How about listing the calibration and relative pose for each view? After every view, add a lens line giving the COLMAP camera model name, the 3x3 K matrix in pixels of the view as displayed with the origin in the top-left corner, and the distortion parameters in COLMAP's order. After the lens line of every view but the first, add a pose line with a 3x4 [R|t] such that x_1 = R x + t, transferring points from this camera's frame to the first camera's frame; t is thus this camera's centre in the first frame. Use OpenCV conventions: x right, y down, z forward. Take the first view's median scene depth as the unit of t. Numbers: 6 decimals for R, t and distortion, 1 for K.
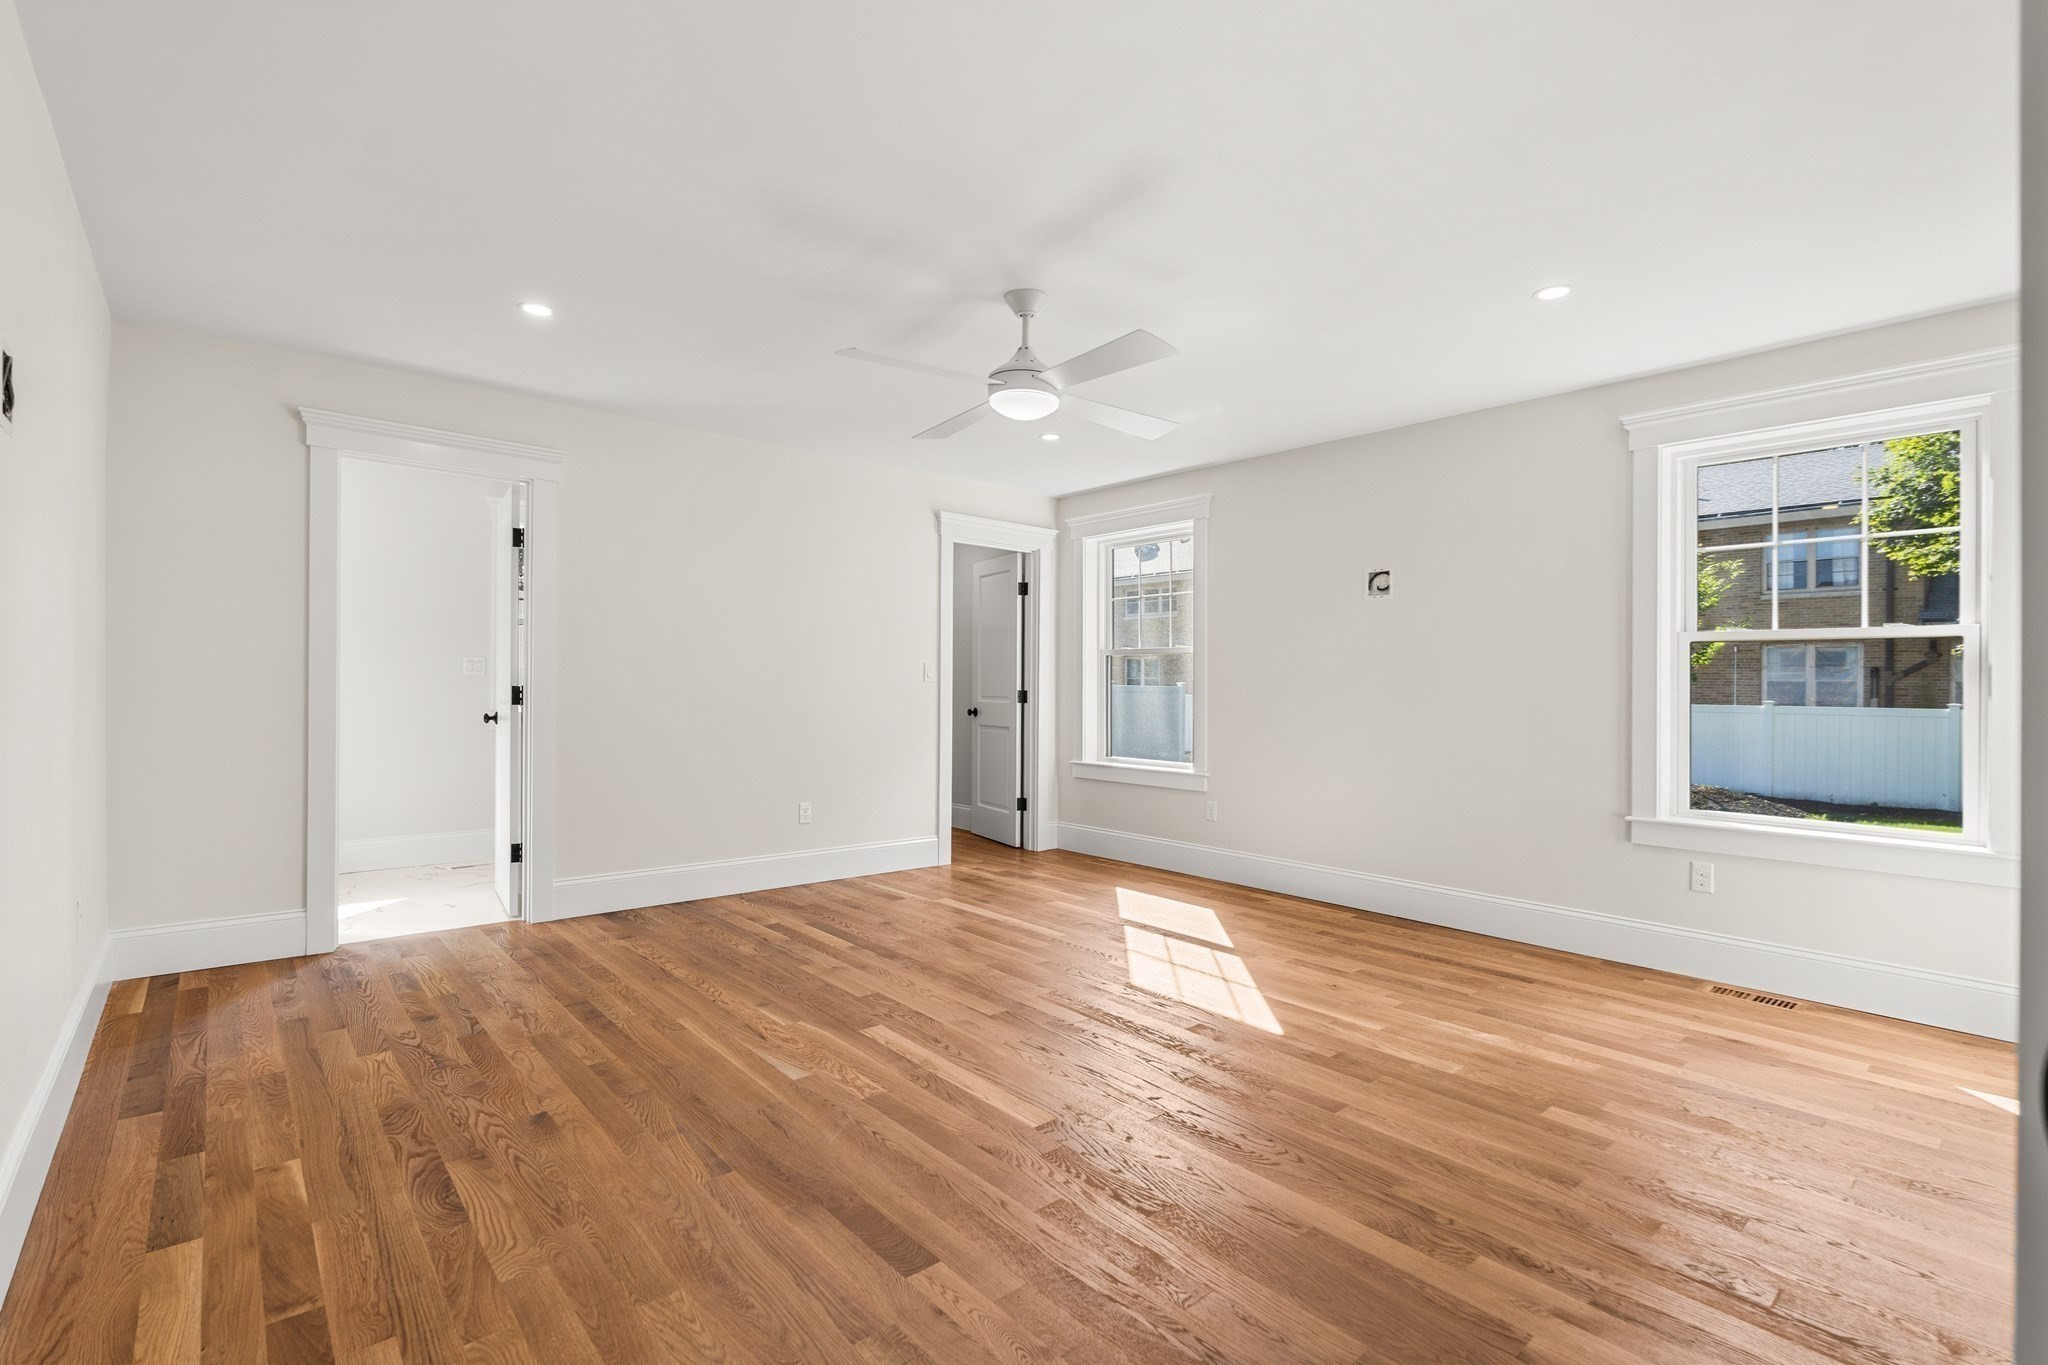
lens RADIAL K [[924.1, 0, 1025.6], [0, 924.1, 688.1], [0, 0, 1]] dist [-0.001832, -0.000398]
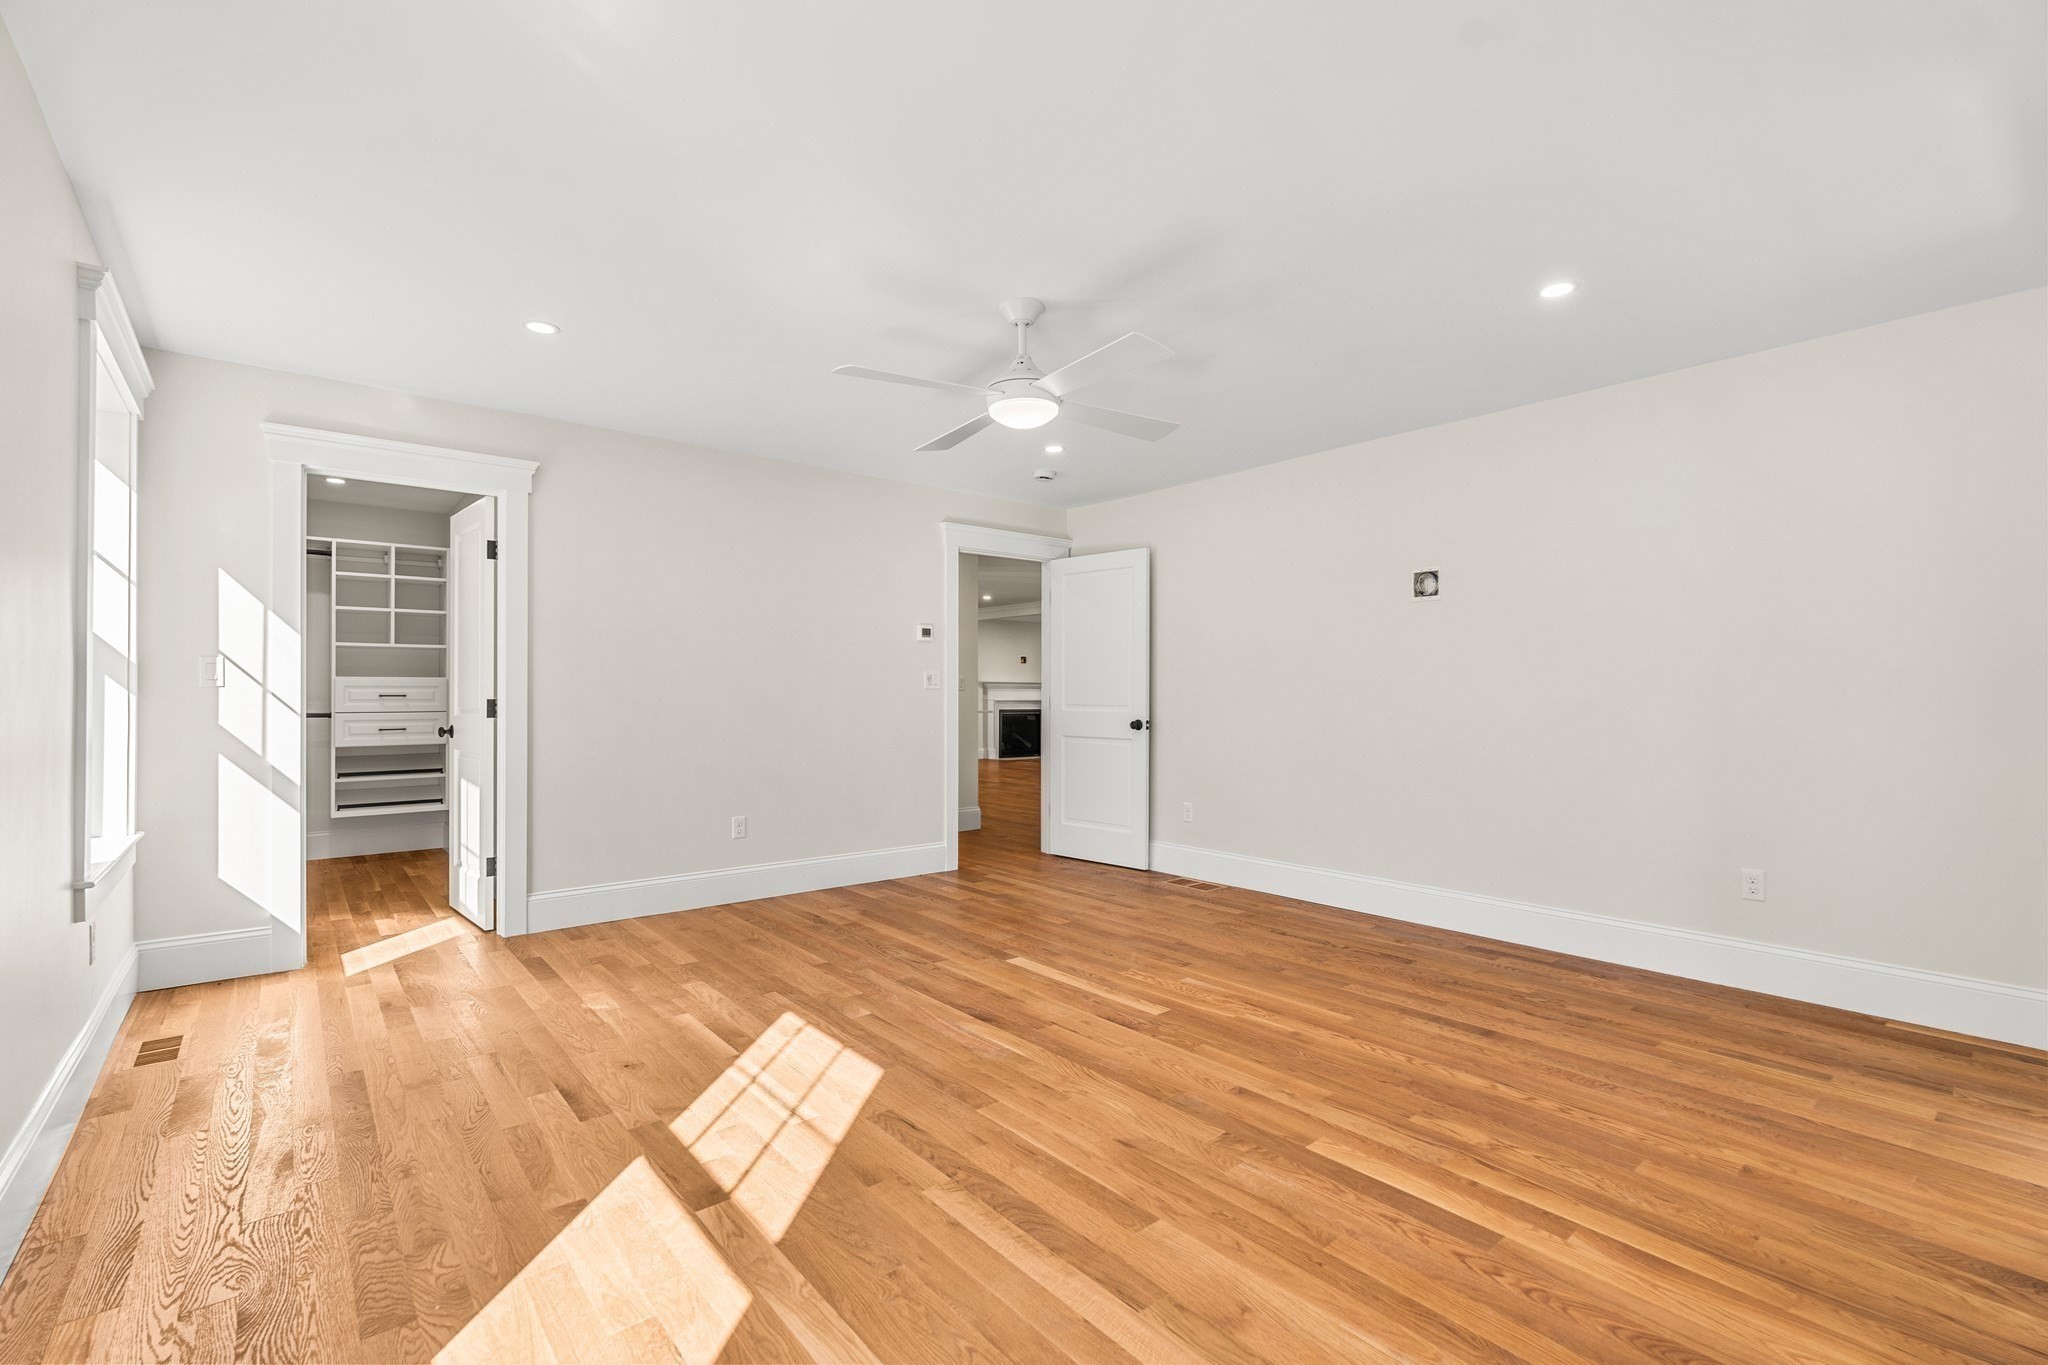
lens RADIAL K [[924.1, 0, 1025.6], [0, 924.1, 688.1], [0, 0, 1]] dist [-0.001832, -0.000398]
pose [[-0.999787, -0.012410, 0.016516, -0.019461], [-0.012488, 0.999911, -0.004642, -0.005376], [-0.016457, -0.004848, -0.999853, 2.068291]]
